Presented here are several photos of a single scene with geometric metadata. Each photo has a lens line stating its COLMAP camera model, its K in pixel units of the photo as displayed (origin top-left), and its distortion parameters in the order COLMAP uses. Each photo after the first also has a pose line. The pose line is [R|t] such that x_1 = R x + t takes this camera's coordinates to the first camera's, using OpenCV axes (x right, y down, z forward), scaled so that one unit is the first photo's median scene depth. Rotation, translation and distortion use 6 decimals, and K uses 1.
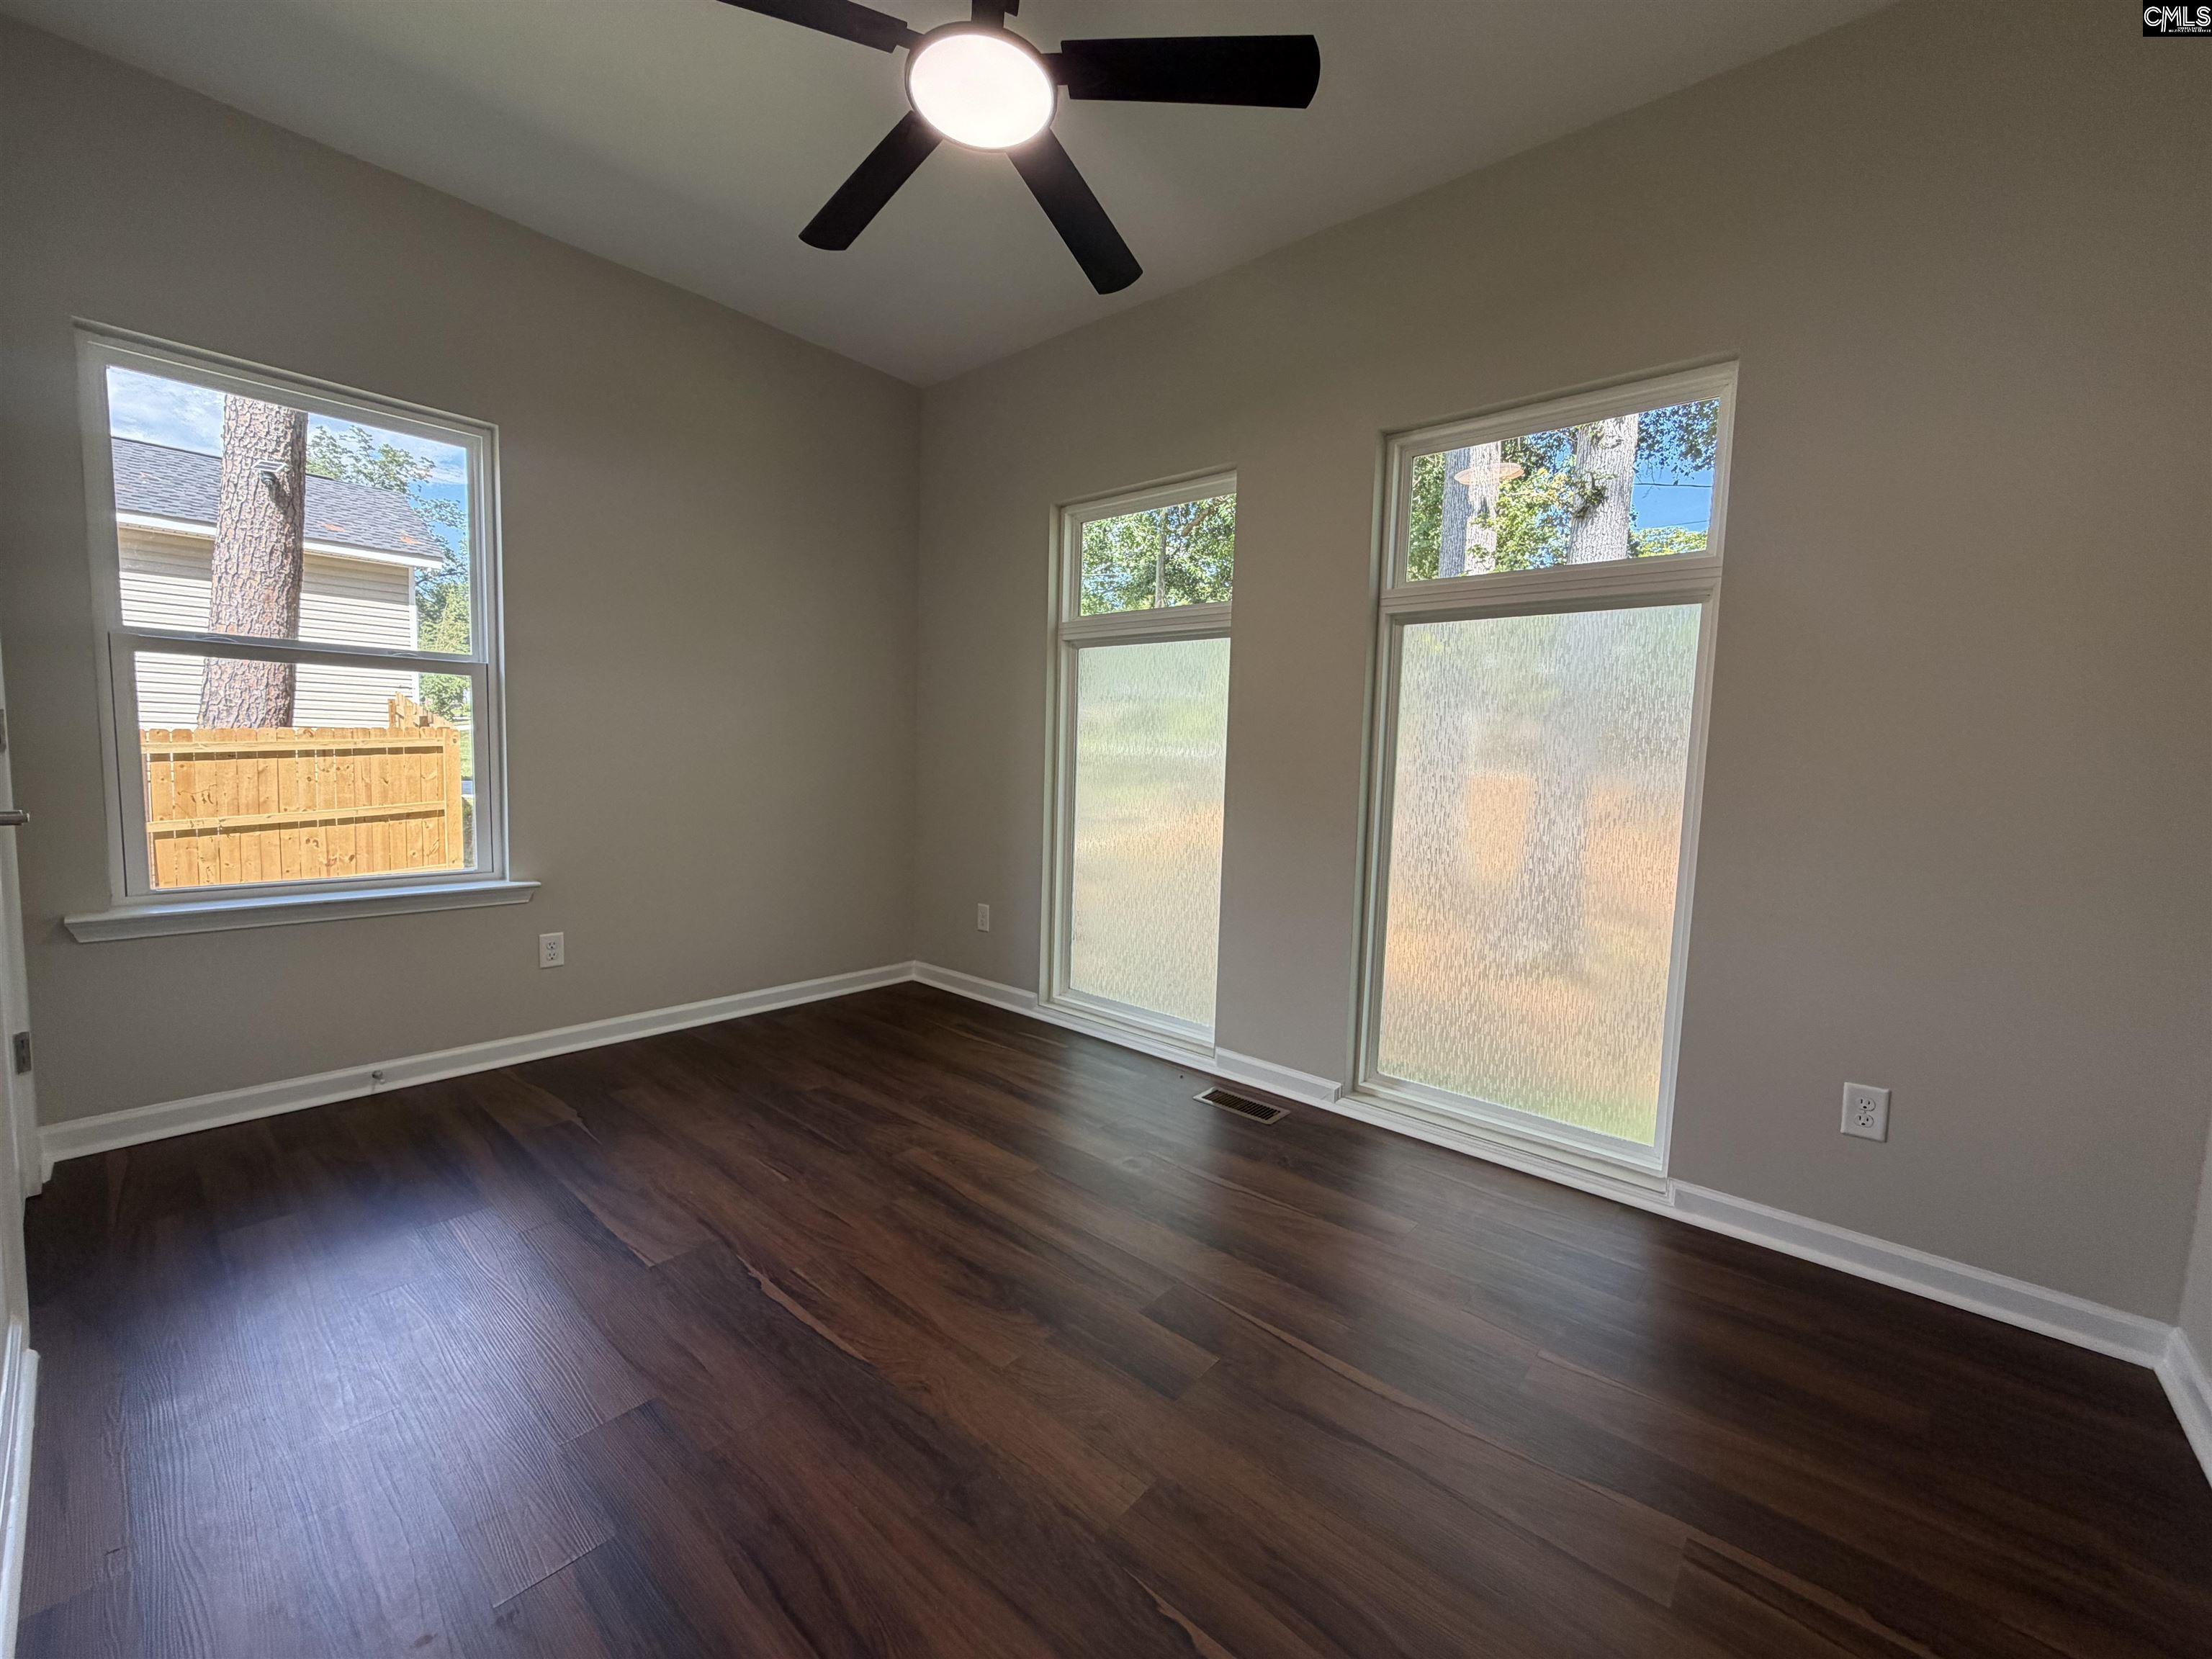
lens RADIAL K [[880.5, 0, 1104.0], [0, 880.5, 827.2], [0, 0, 1]] dist [0.000229, -0.000015]
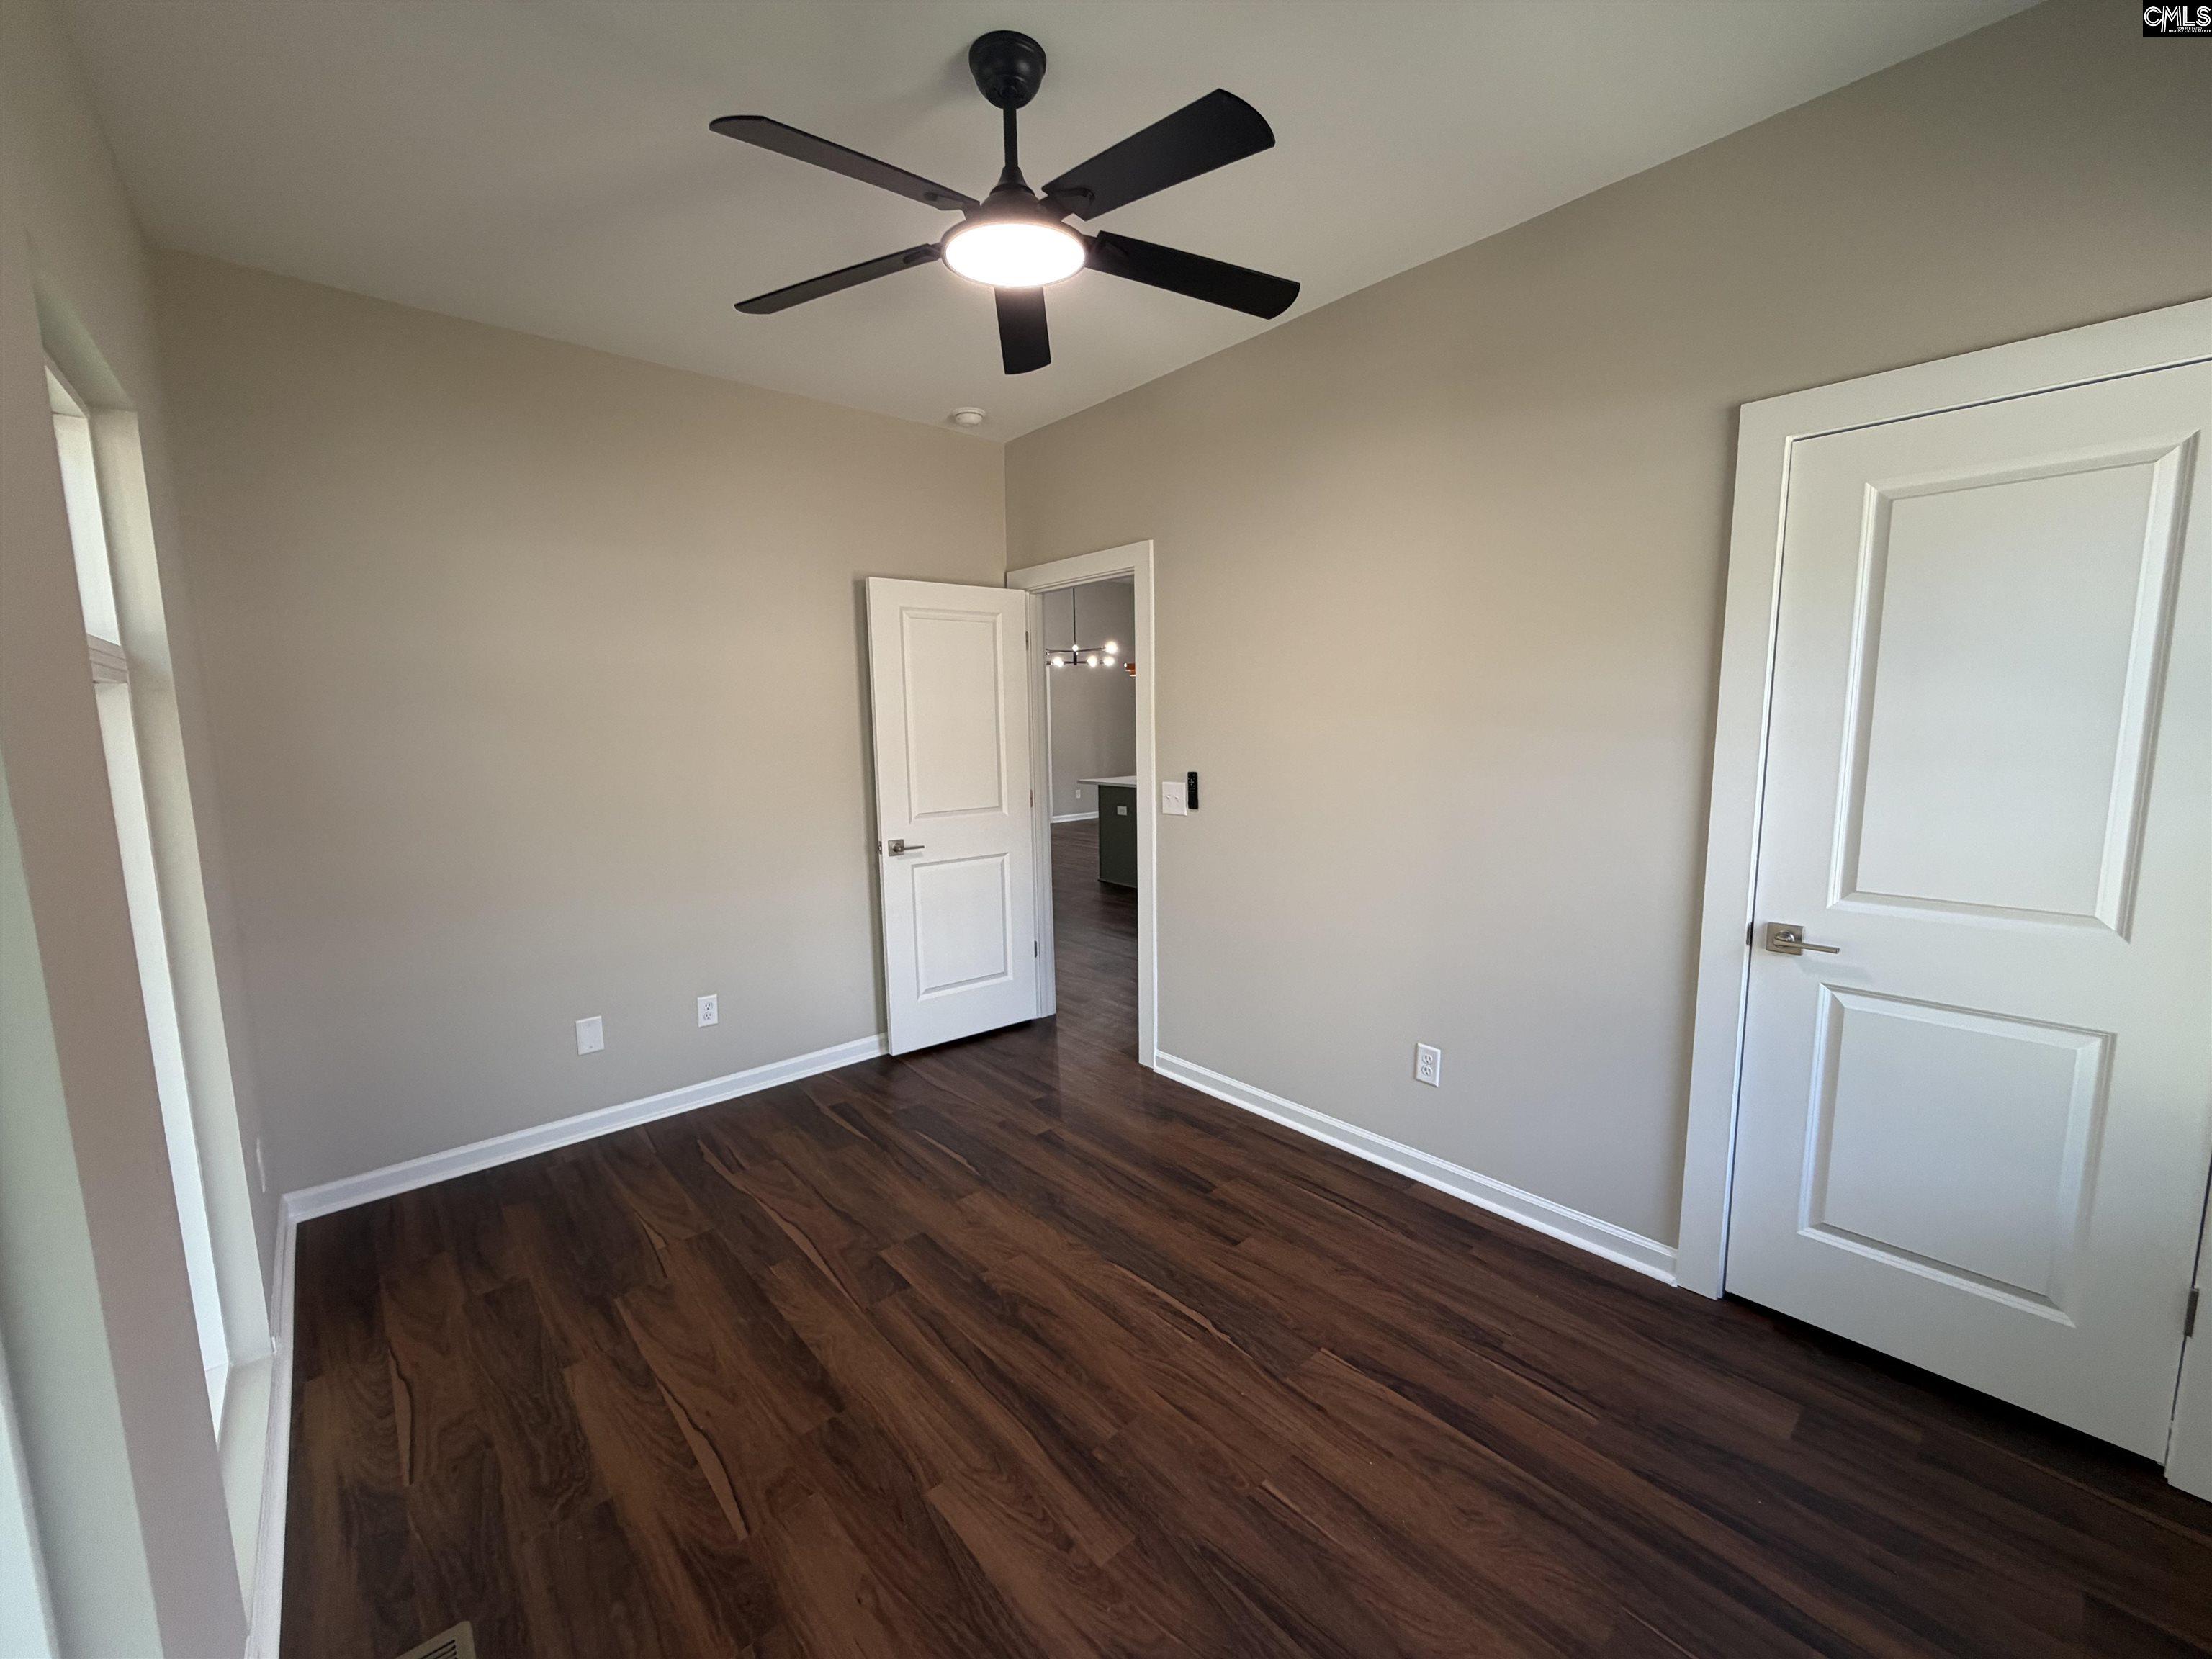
lens RADIAL K [[880.5, 0, 1109.0], [0, 880.5, 829.1], [0, 0, 1]] dist [0.000229, -0.000015]
pose [[-0.991847, -0.036019, 0.122238, -0.345893], [-0.008766, 0.976236, 0.216532, -0.349918], [-0.127132, 0.213695, -0.968593, 1.873208]]
